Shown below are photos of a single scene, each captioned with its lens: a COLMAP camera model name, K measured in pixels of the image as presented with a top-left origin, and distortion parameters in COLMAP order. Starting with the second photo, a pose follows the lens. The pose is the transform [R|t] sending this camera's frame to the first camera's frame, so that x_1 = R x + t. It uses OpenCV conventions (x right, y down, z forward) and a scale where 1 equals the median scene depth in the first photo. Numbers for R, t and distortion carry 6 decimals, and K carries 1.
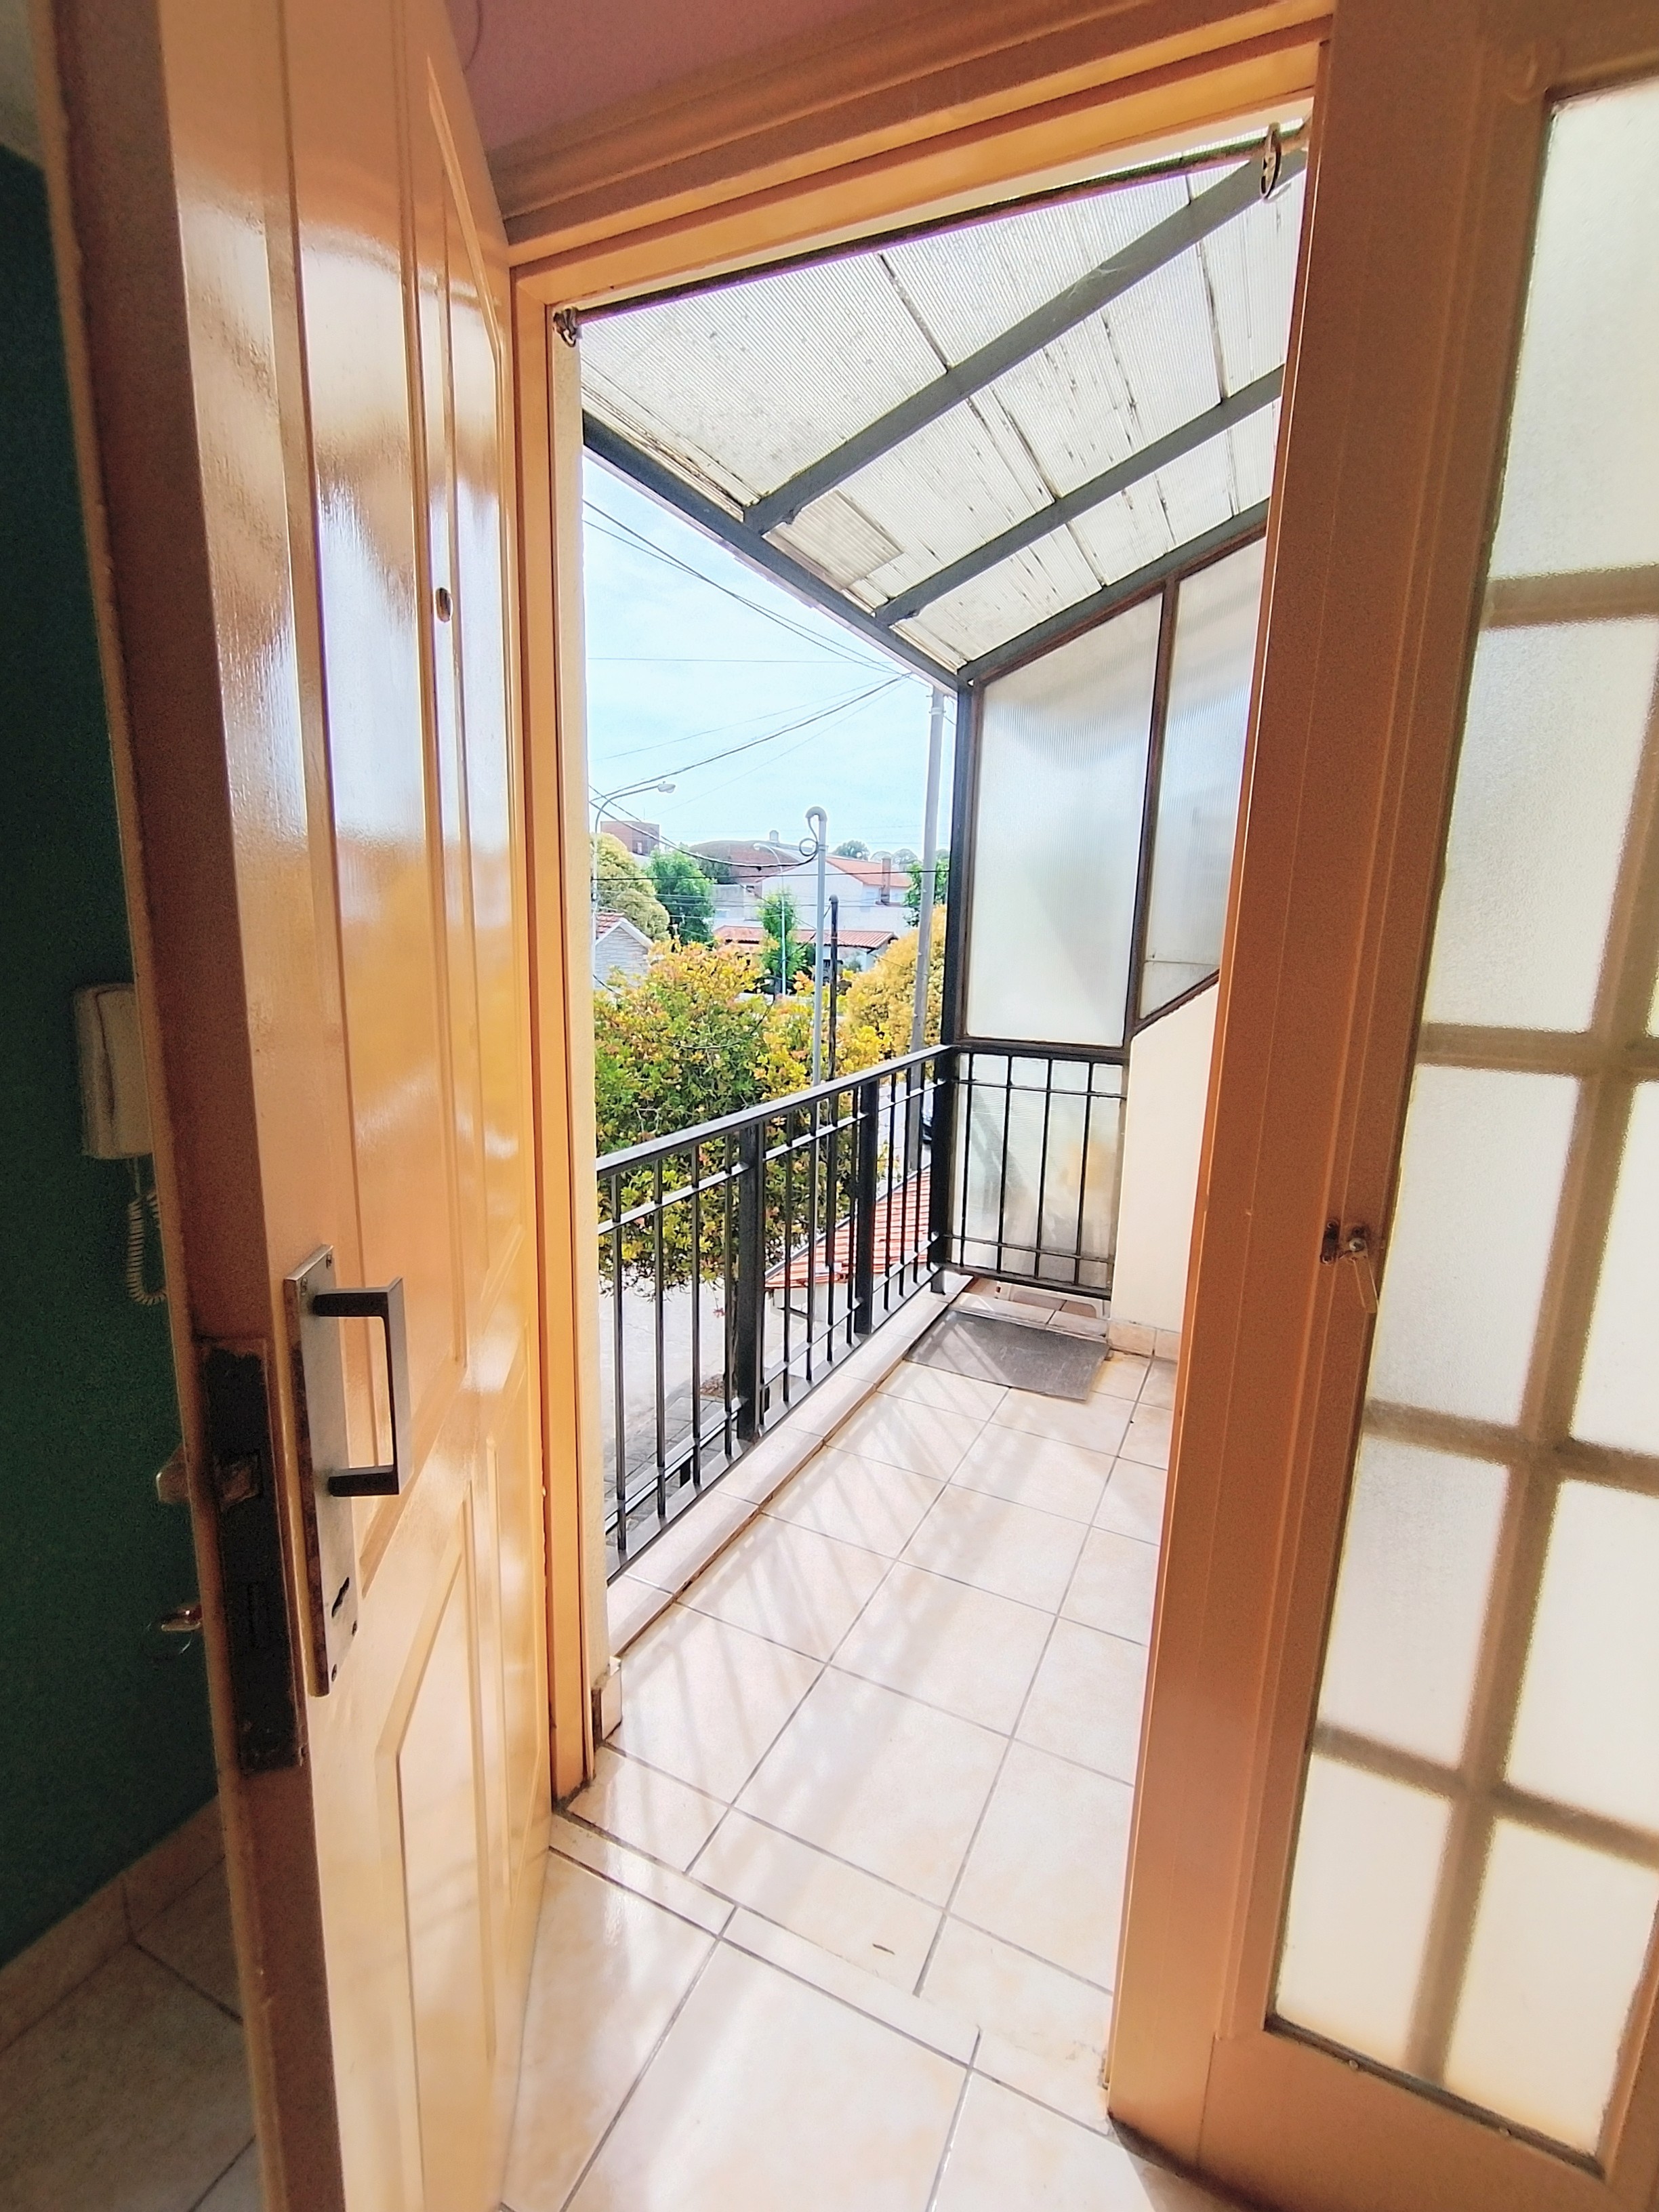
lens RADIAL K [[994.3, 0, 814.2], [0, 994.3, 1110.3], [0, 0, 1]] dist [-0.000250, 0.000212]
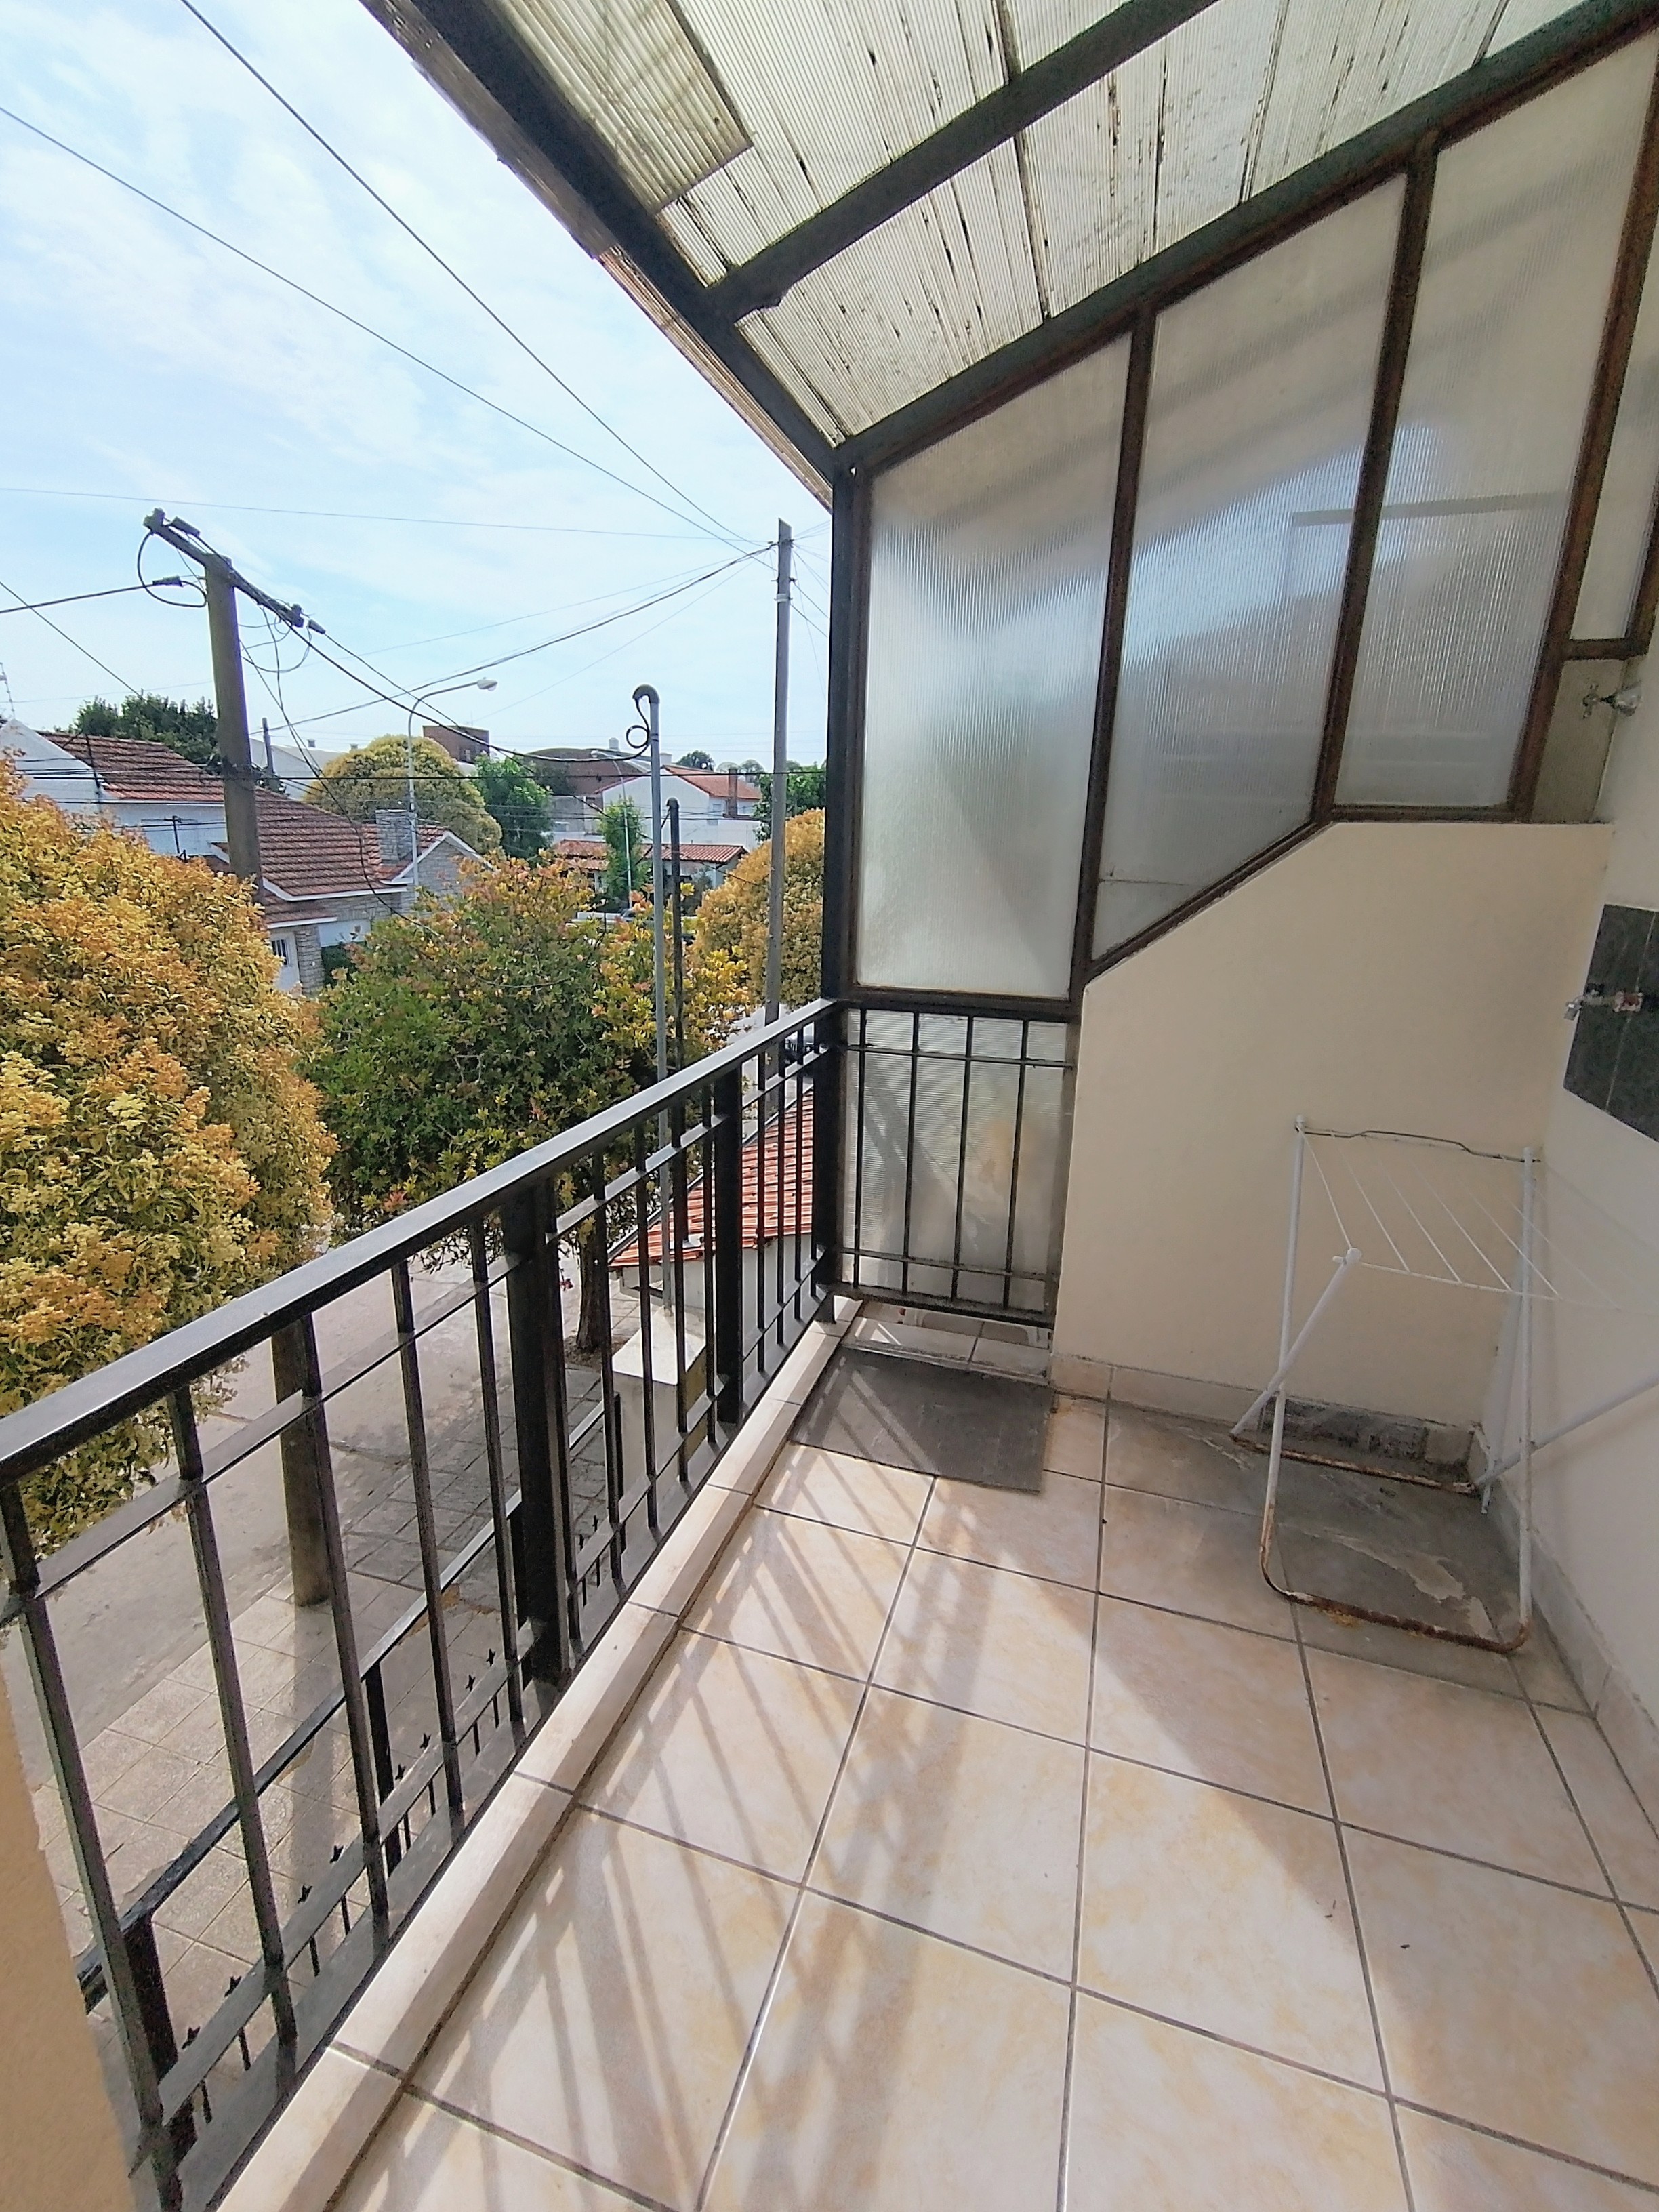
lens RADIAL K [[994.3, 0, 814.2], [0, 994.3, 1110.3], [0, 0, 1]] dist [-0.000250, 0.000212]
pose [[0.989037, -0.042956, 0.141281, 0.015353], [0.031141, 0.995911, 0.084803, -0.047094], [-0.144346, -0.079474, 0.986331, 0.278960]]
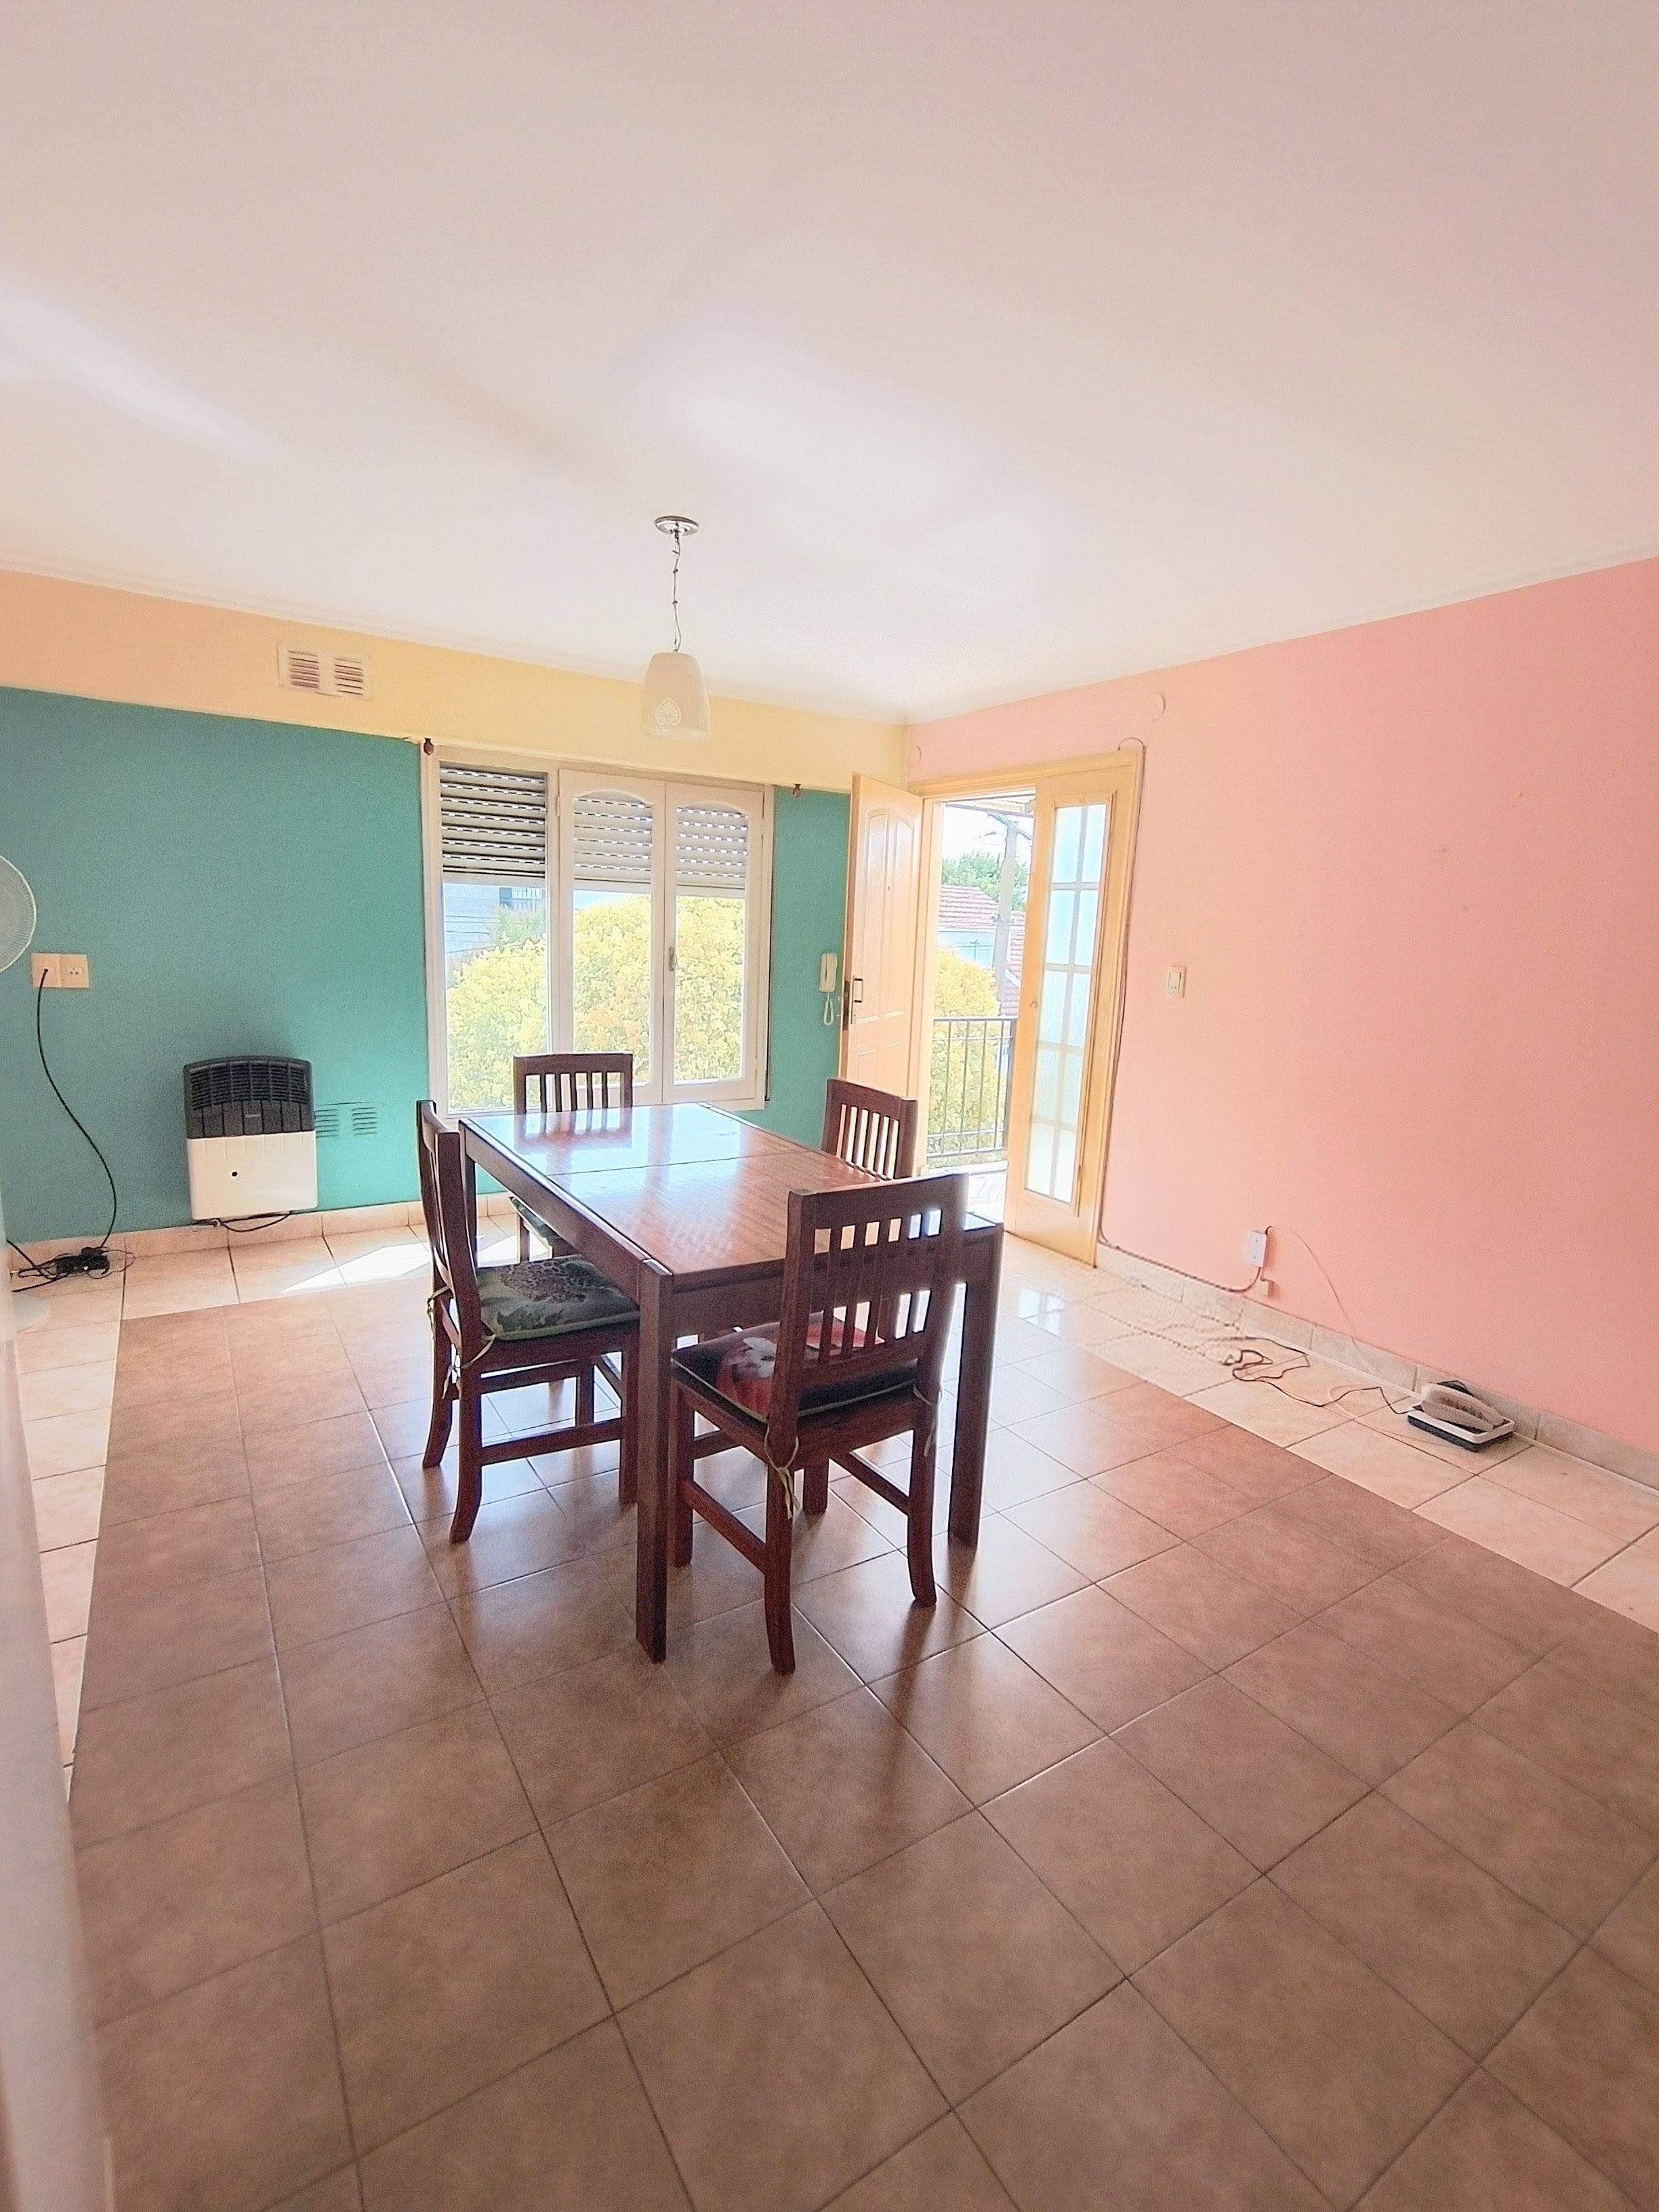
lens RADIAL K [[994.3, 0, 814.2], [0, 994.3, 1110.3], [0, 0, 1]] dist [-0.000250, 0.000212]
pose [[0.845083, 0.106550, -0.523909, 0.608045], [-0.126653, 0.991944, -0.002558, 0.216355], [0.519416, 0.068516, 0.851770, -1.025015]]
